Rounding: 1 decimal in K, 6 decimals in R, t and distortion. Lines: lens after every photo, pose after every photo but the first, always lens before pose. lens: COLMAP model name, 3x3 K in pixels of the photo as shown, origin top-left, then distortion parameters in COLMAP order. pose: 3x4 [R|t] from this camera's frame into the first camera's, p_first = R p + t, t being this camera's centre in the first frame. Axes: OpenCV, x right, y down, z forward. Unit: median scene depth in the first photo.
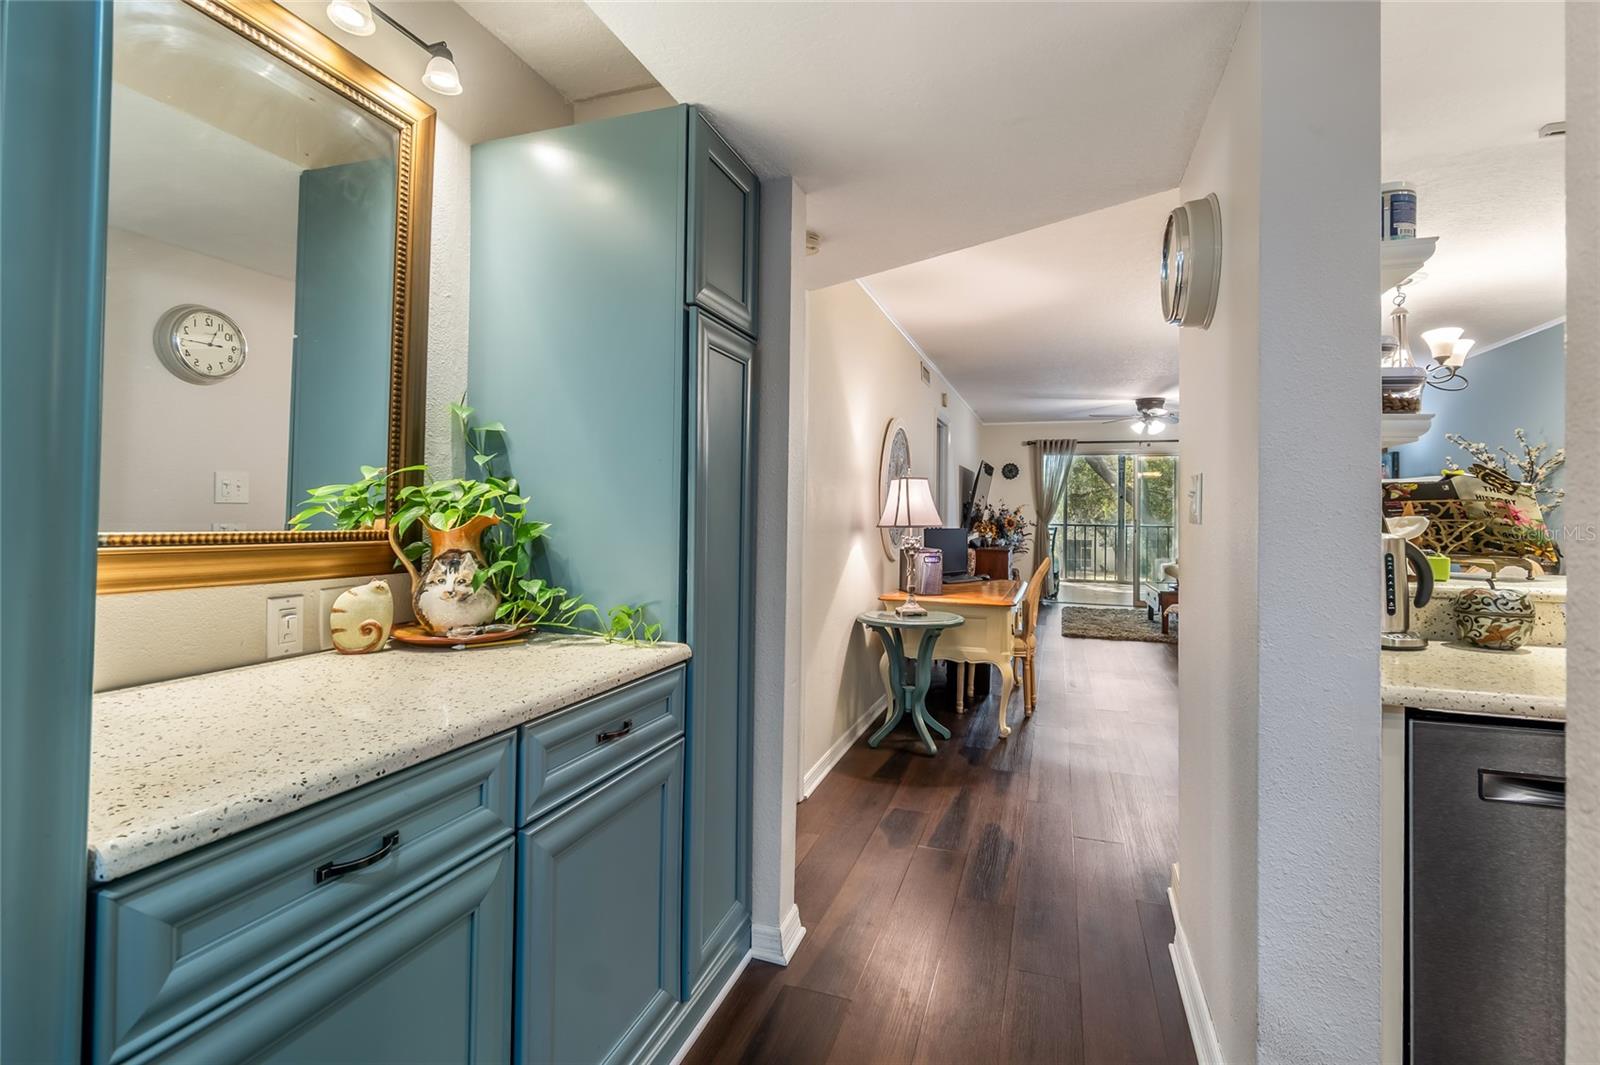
lens RADIAL K [[718.3, 0, 876.3], [0, 718.3, 516.3], [0, 0, 1]] dist [0.004954, -0.003544]
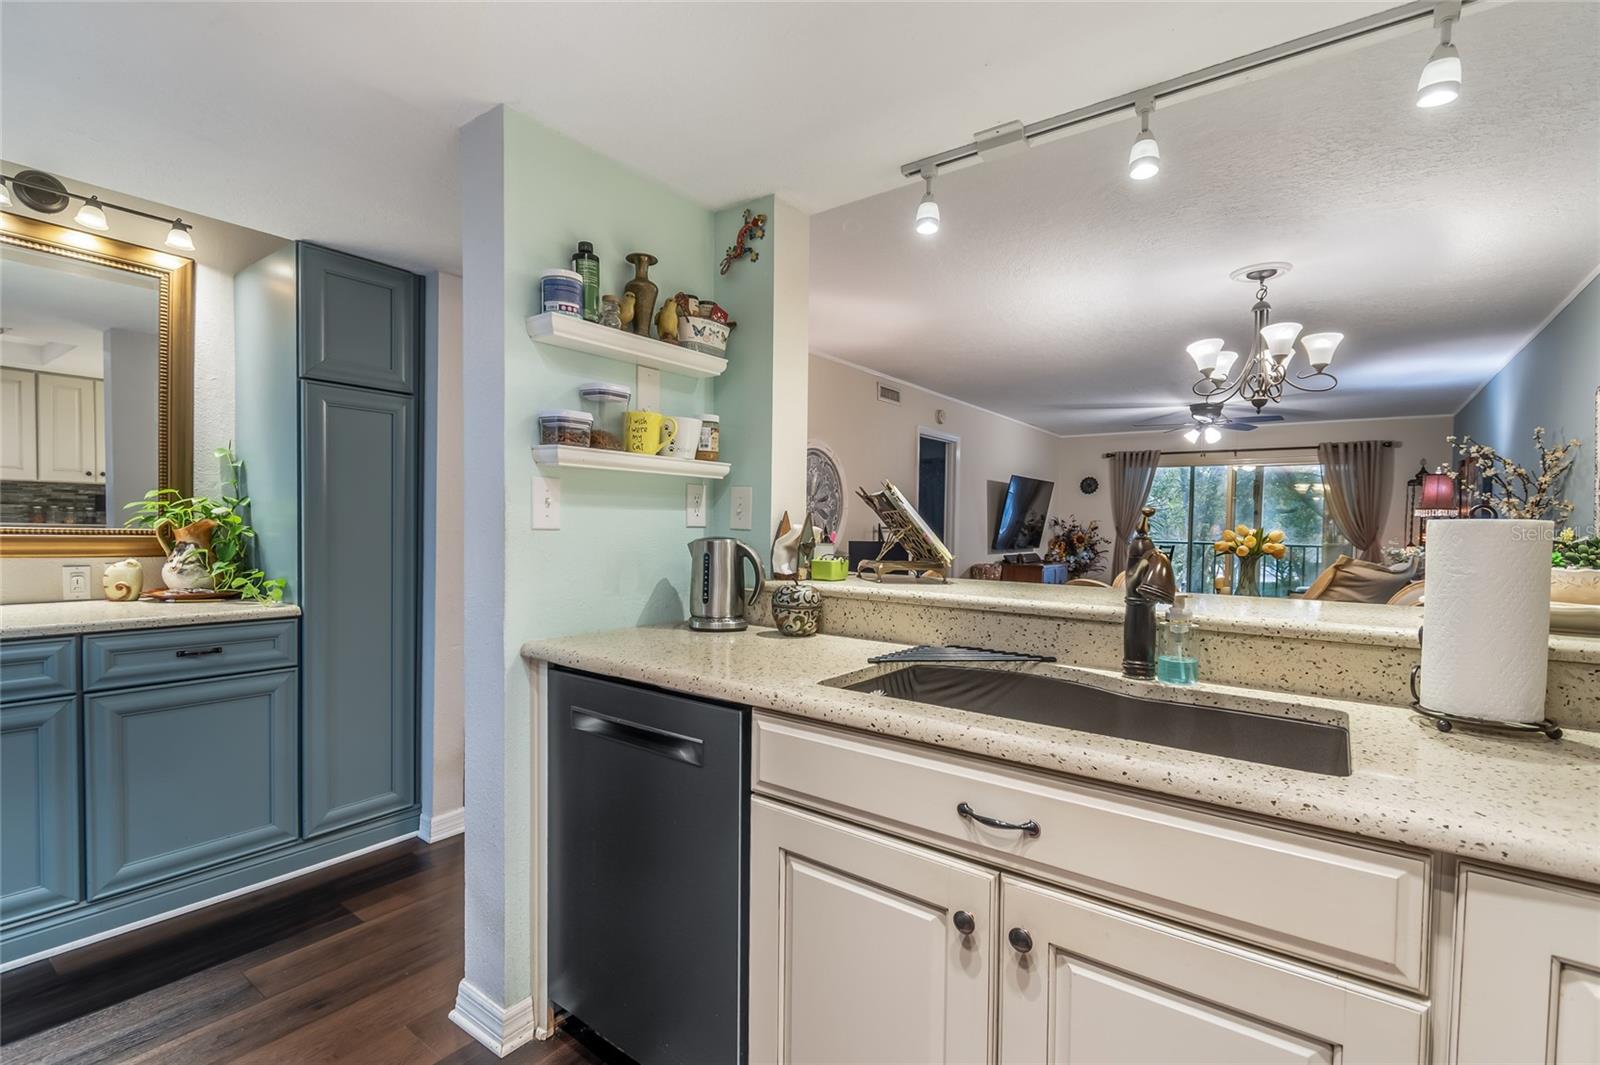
lens RADIAL K [[718.3, 0, 798.1], [0, 718.3, 547.1], [0, 0, 1]] dist [0.004954, -0.003544]
pose [[0.959027, 0.015184, -0.282907, 1.154836], [-0.009468, 0.999723, 0.021561, 0.011176], [0.283156, -0.017999, 0.958905, -0.140481]]
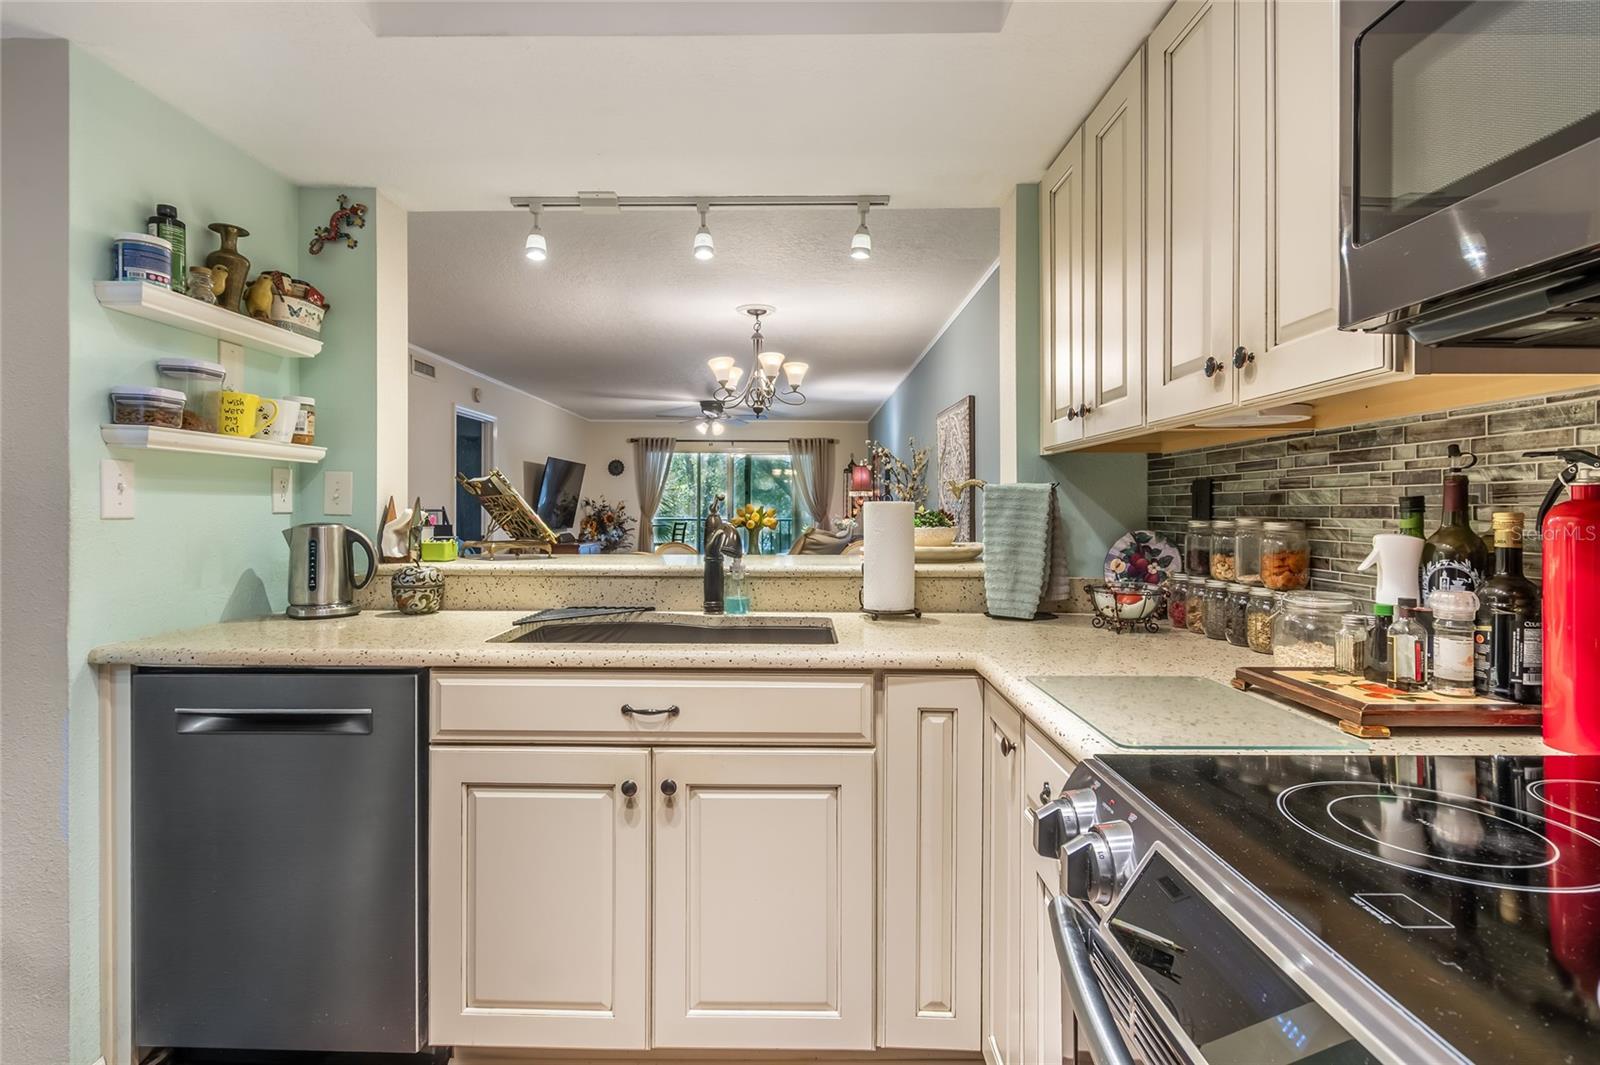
lens RADIAL K [[718.3, 0, 796.9], [0, 718.3, 523.9], [0, 0, 1]] dist [0.004954, -0.003544]
pose [[0.939176, -0.013596, 0.343167, 1.020281], [0.008333, 0.999824, 0.016807, 0.010124], [-0.343335, -0.012926, 0.939124, -0.397160]]
